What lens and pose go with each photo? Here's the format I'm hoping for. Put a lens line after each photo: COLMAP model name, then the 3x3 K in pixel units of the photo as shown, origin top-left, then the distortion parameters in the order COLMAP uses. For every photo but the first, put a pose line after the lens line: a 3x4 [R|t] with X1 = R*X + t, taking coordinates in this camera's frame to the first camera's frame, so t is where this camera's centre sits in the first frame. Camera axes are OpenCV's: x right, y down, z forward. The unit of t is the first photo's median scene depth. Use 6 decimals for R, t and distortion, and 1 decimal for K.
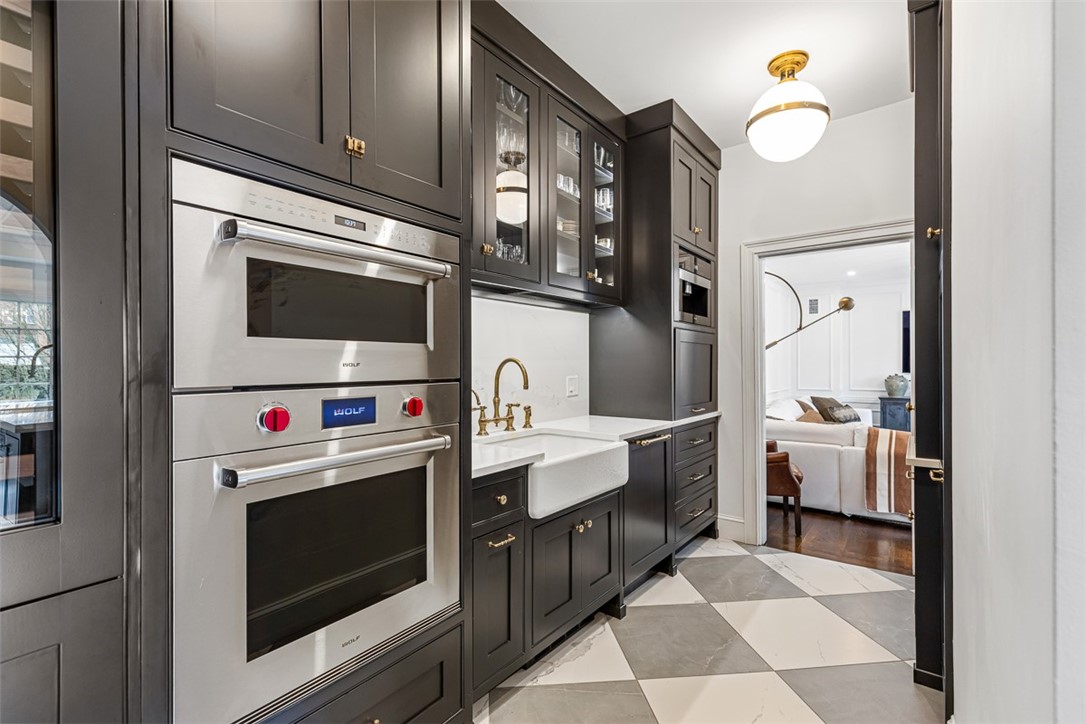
lens RADIAL K [[490.0, 0, 539.3], [0, 490.0, 365.6], [0, 0, 1]] dist [0.002374, -0.001294]
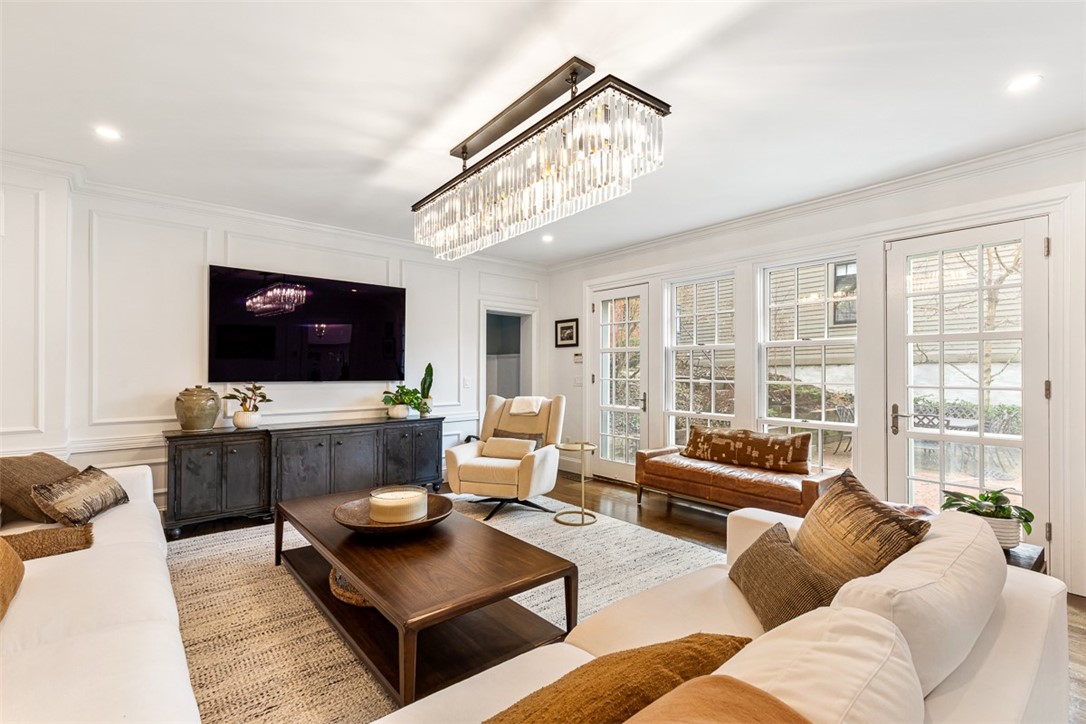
lens RADIAL K [[490.0, 0, 539.3], [0, 490.0, 365.6], [0, 0, 1]] dist [0.002374, -0.001294]
pose [[0.227465, 0.011317, 0.973721, 0.318995], [0.003178, 0.999919, -0.012364, 0.004582], [-0.973781, 0.005907, 0.227410, 0.548904]]
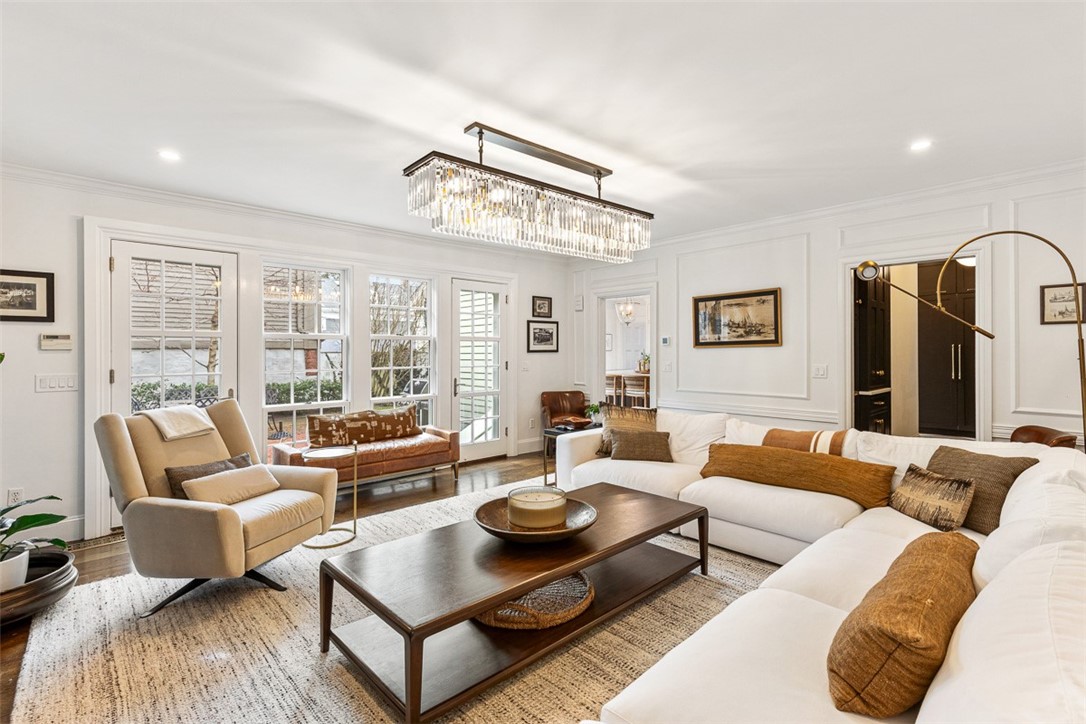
lens RADIAL K [[509.8, 0, 544.8], [0, 509.8, 348.3], [0, 0, 1]] dist [0.000863, -0.000281]
pose [[-0.987593, 0.006060, 0.156921, 0.581576], [0.006345, 0.999979, 0.001321, -0.009522], [-0.156910, 0.002301, -0.987610, 1.072045]]
